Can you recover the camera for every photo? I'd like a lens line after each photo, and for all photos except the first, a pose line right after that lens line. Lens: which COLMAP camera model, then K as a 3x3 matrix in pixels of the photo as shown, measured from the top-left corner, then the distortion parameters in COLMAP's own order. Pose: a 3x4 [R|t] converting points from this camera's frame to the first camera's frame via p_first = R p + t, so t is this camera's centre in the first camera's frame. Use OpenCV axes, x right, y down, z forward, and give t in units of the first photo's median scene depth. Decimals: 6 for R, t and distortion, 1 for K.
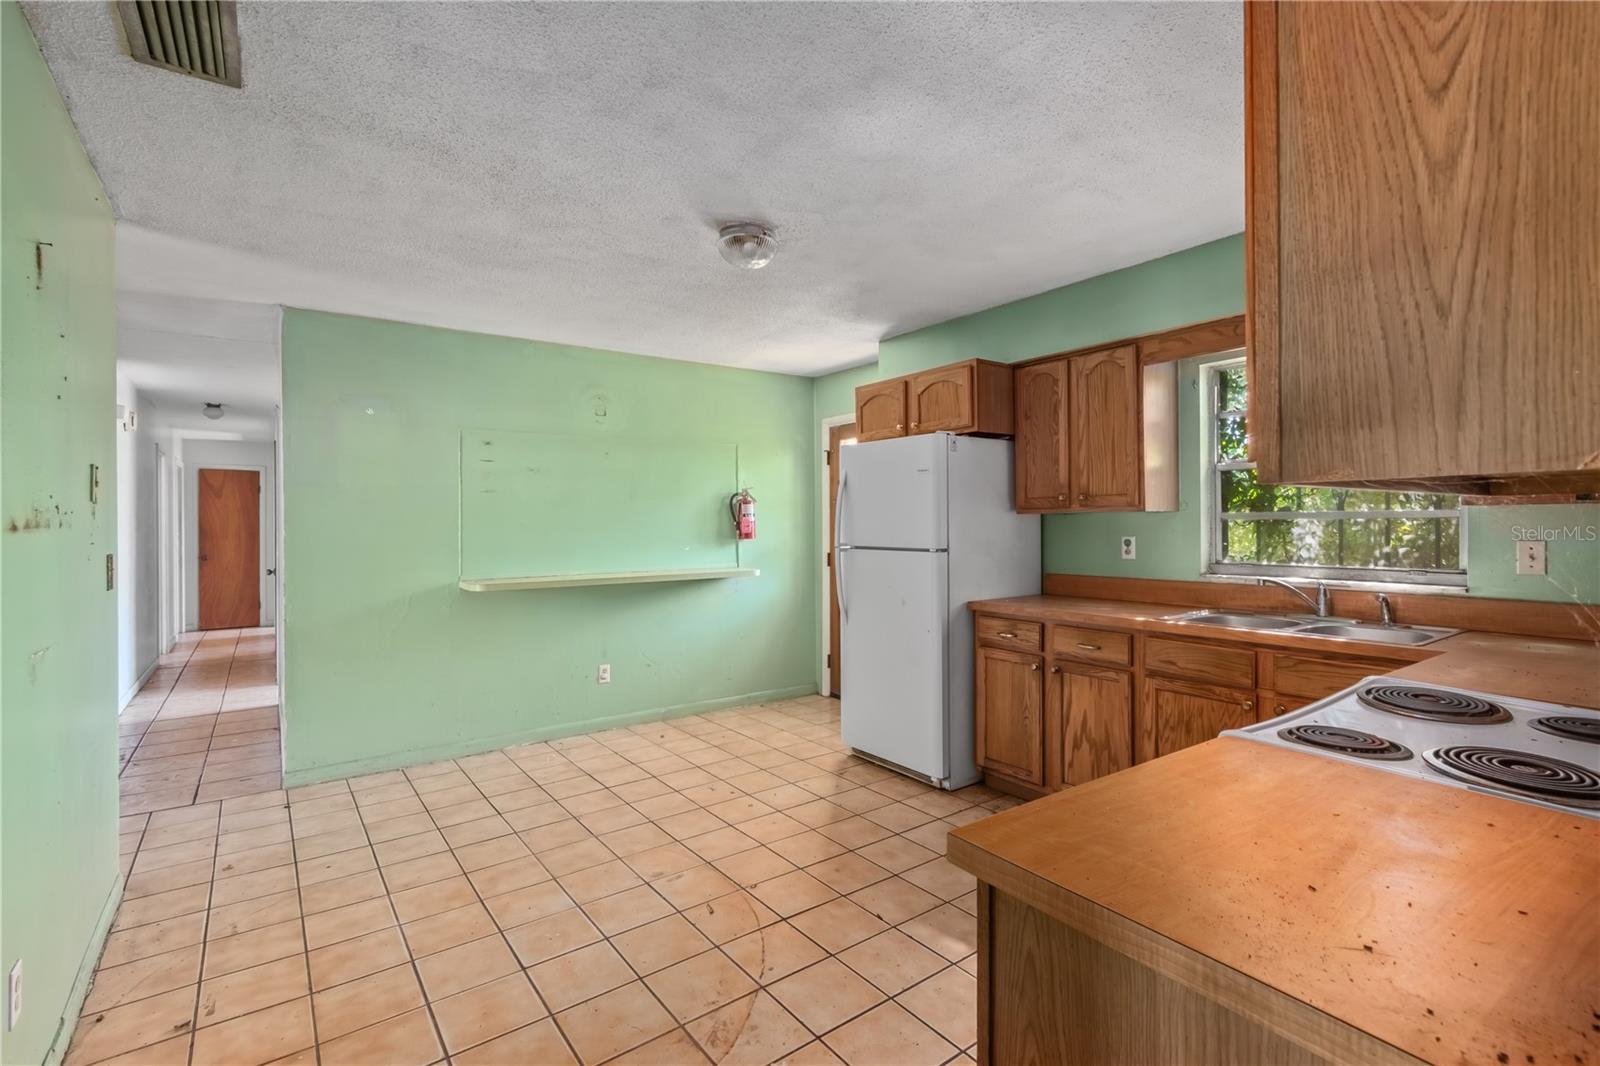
lens RADIAL K [[720.0, 0, 803.0], [0, 720.0, 526.9], [0, 0, 1]] dist [0.005670, 0.000818]
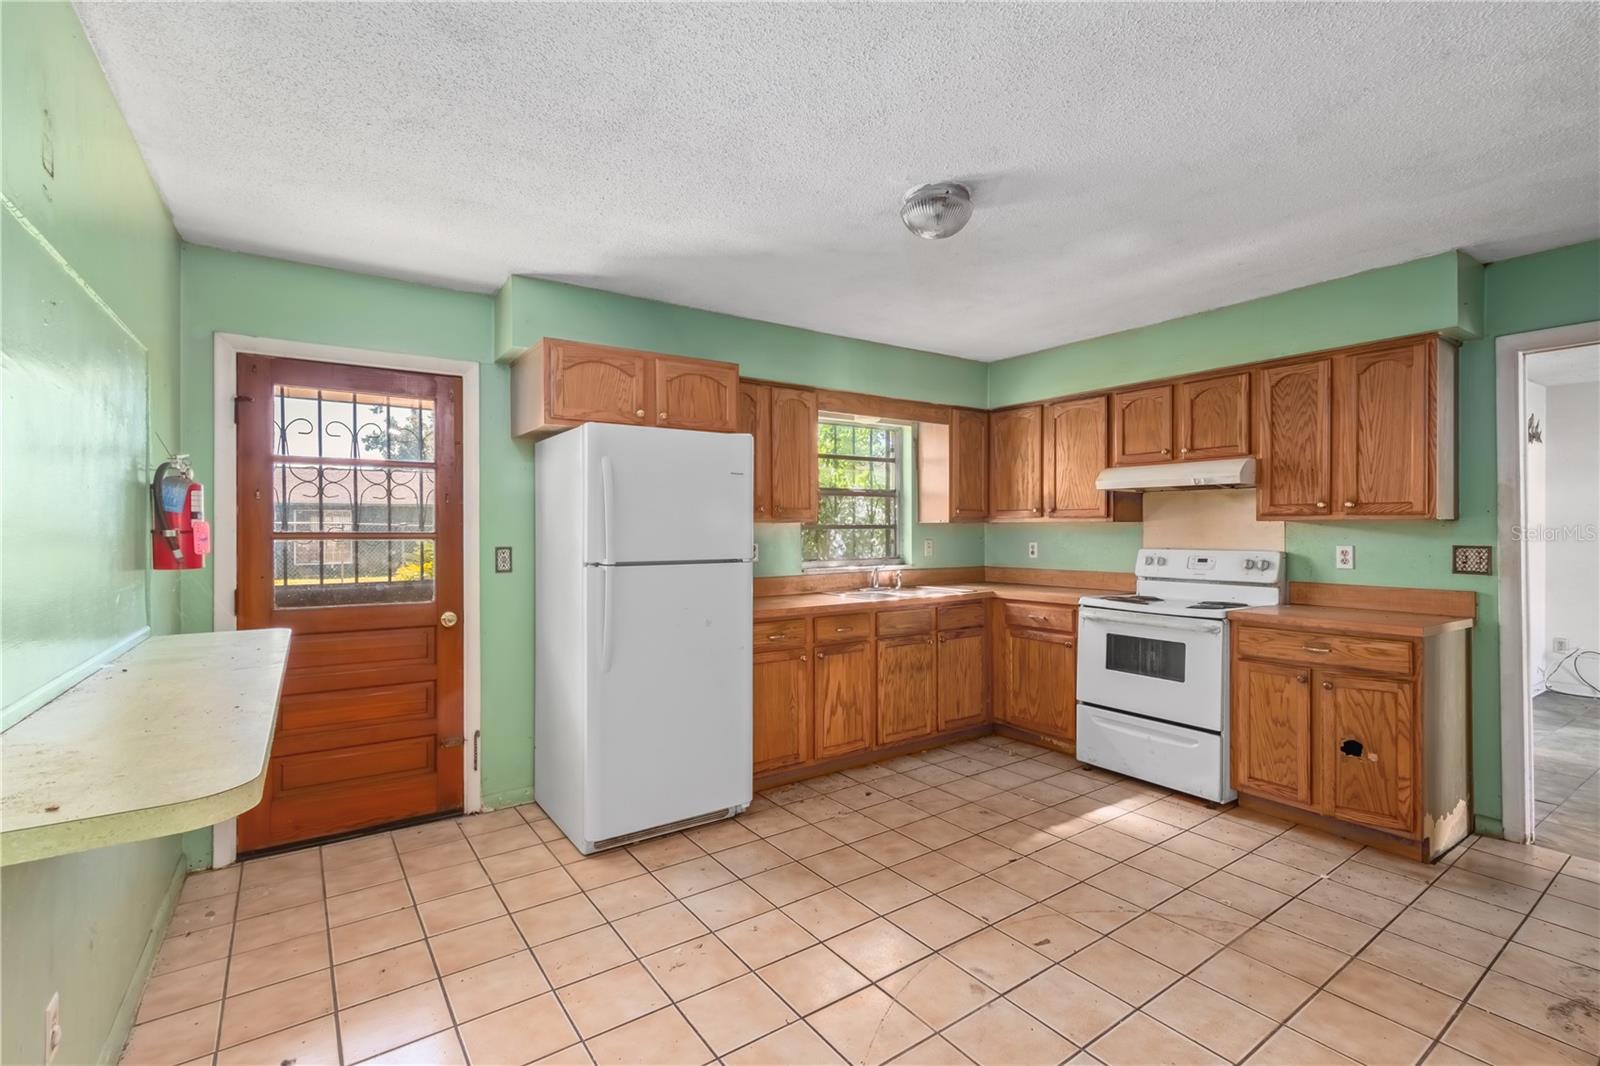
lens RADIAL K [[720.0, 0, 803.7], [0, 720.0, 532.7], [0, 0, 1]] dist [0.005670, 0.000818]
pose [[0.032381, -0.000323, 0.999476, -0.828225], [0.006893, 0.999976, 0.000100, -0.003470], [-0.999452, 0.006886, 0.032383, 0.983819]]
